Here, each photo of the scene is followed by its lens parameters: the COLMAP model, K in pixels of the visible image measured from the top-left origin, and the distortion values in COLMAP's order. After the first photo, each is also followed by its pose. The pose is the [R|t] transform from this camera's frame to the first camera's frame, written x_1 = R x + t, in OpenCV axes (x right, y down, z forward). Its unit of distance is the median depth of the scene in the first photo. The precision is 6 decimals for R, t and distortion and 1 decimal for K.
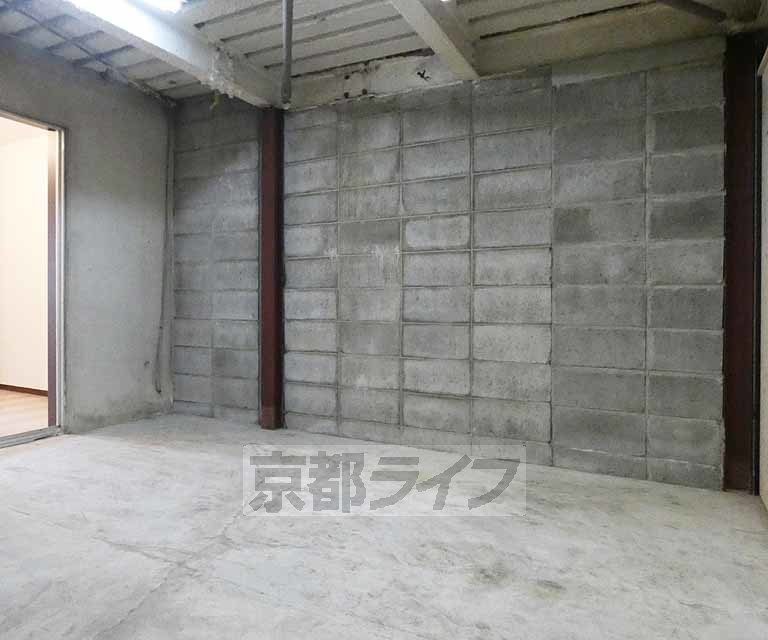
lens RADIAL K [[581.8, 0, 368.2], [0, 581.8, 315.9], [0, 0, 1]] dist [-0.004046, -0.005893]
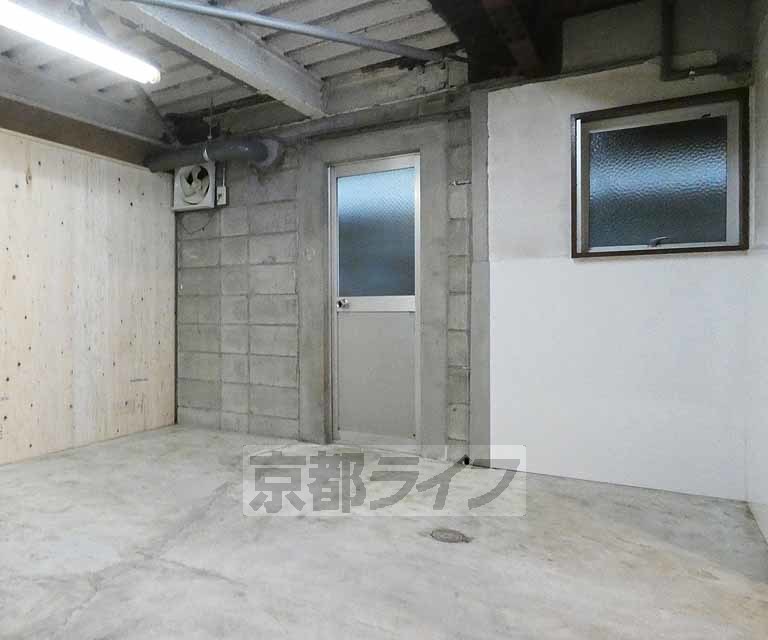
lens RADIAL K [[581.8, 0, 368.2], [0, 581.8, 315.9], [0, 0, 1]] dist [-0.004046, -0.005893]
pose [[-0.999953, -0.008568, -0.004501, -0.699674], [-0.008620, 0.999894, 0.011765, -0.039806], [0.004400, 0.011803, -0.999921, 2.014525]]
